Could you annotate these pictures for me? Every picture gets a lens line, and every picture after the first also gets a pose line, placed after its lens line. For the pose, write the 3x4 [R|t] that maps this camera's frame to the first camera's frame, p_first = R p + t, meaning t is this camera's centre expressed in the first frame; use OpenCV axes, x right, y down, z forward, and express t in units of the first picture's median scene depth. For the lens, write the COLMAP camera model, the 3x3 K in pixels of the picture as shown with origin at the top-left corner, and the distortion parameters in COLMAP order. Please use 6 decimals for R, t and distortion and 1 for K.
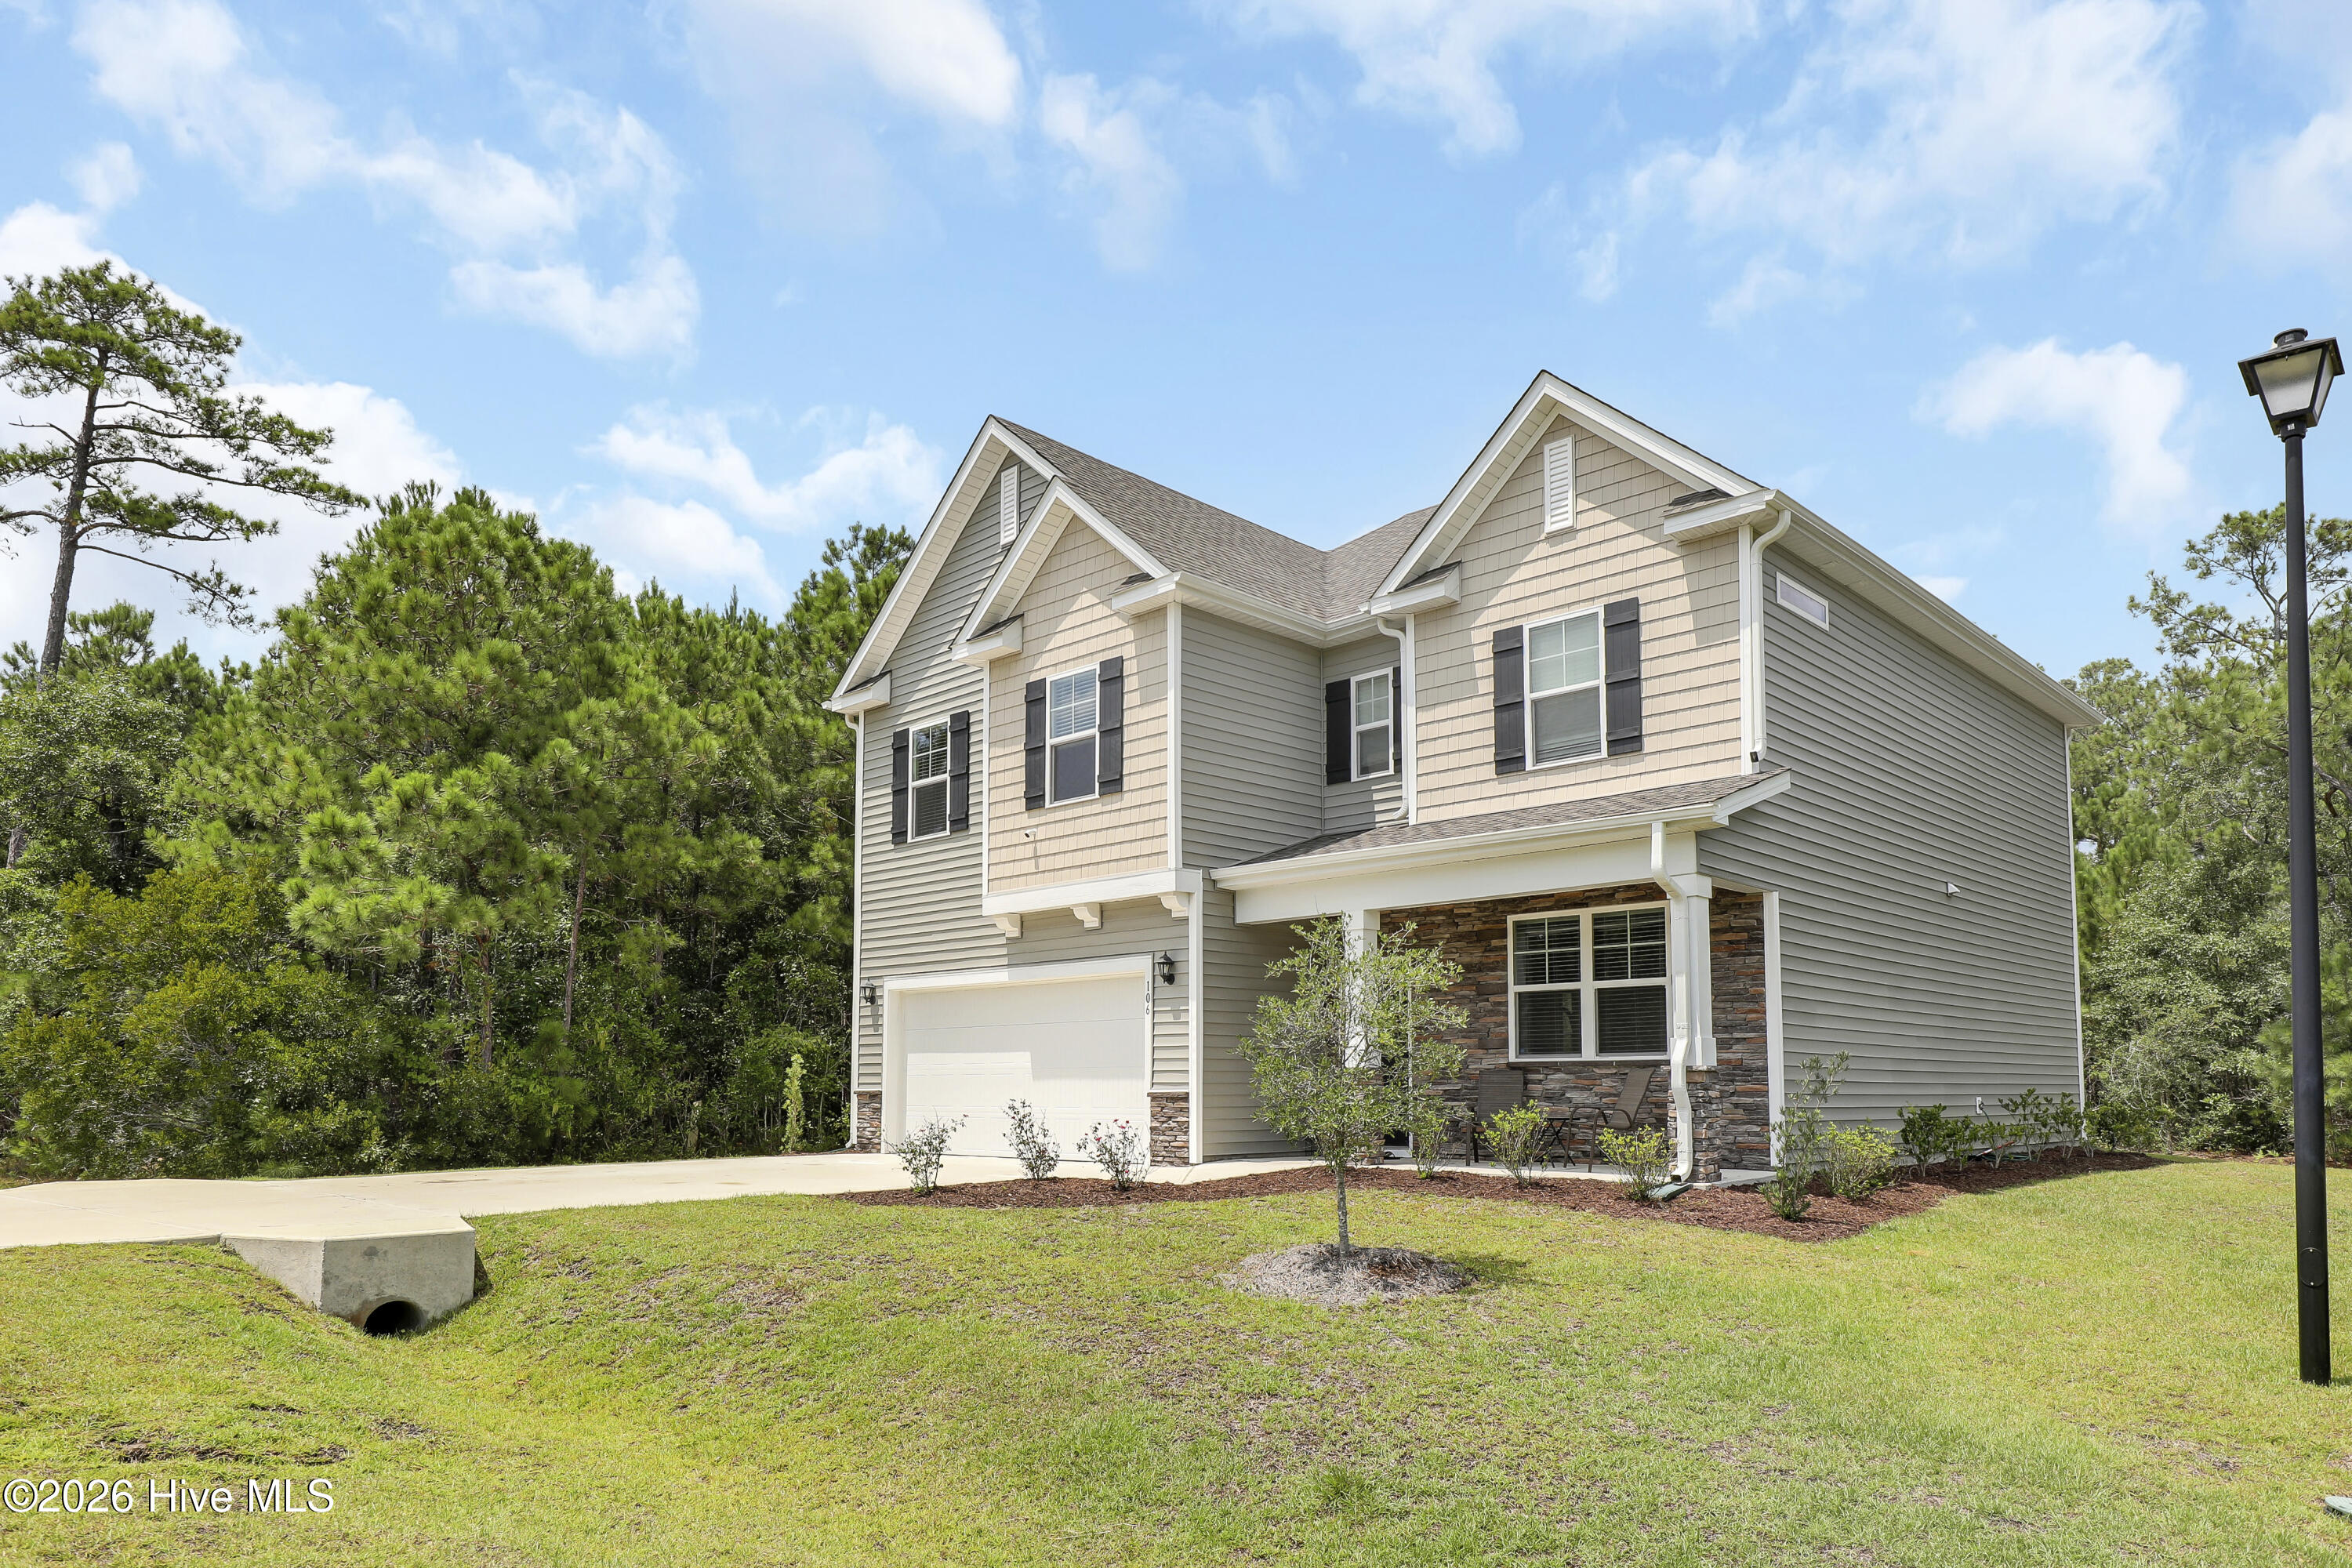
lens RADIAL K [[1409.1, 0, 1177.3], [0, 1409.1, 648.7], [0, 0, 1]] dist [0.001096, 0.000078]
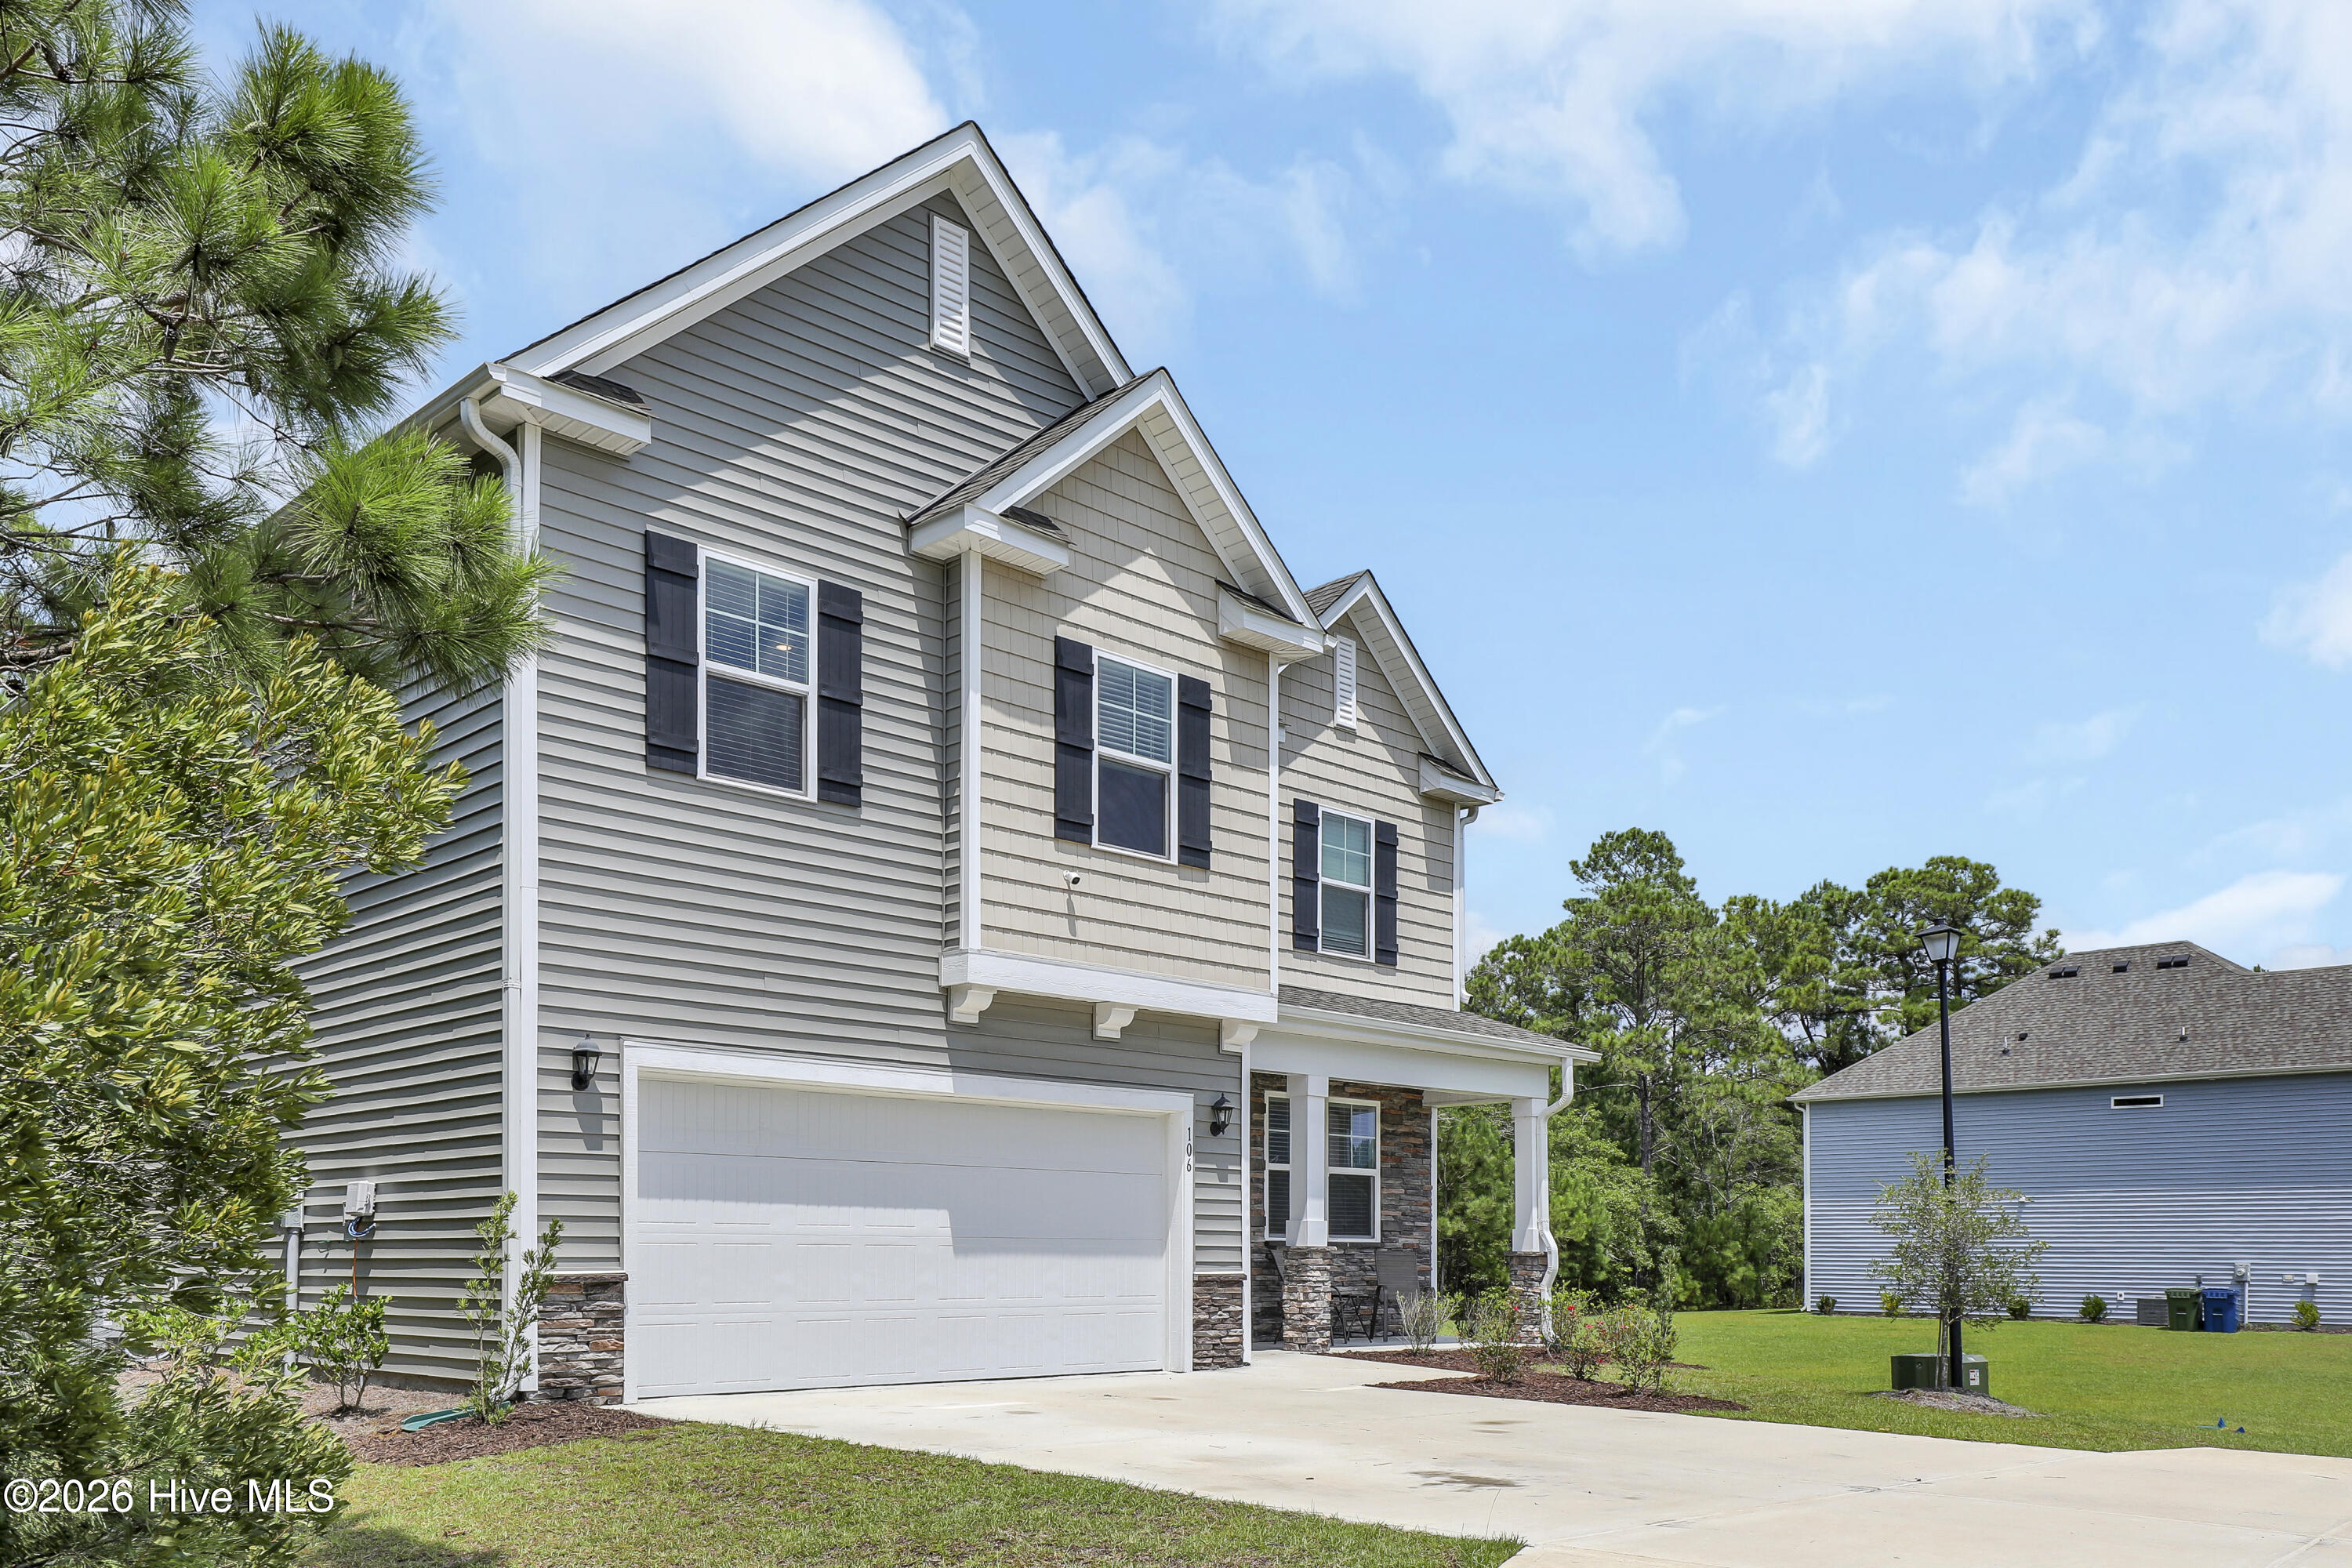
lens RADIAL K [[1877.3, 0, 1176.0], [0, 1877.3, 784.0], [0, 0, 1]] dist [-0.002406, -0.000117]
pose [[0.018654, 0.242169, 0.970055, -0.968795], [-0.306470, 0.924905, -0.225004, 0.276862], [-0.951698, -0.293095, 0.091471, 0.915106]]
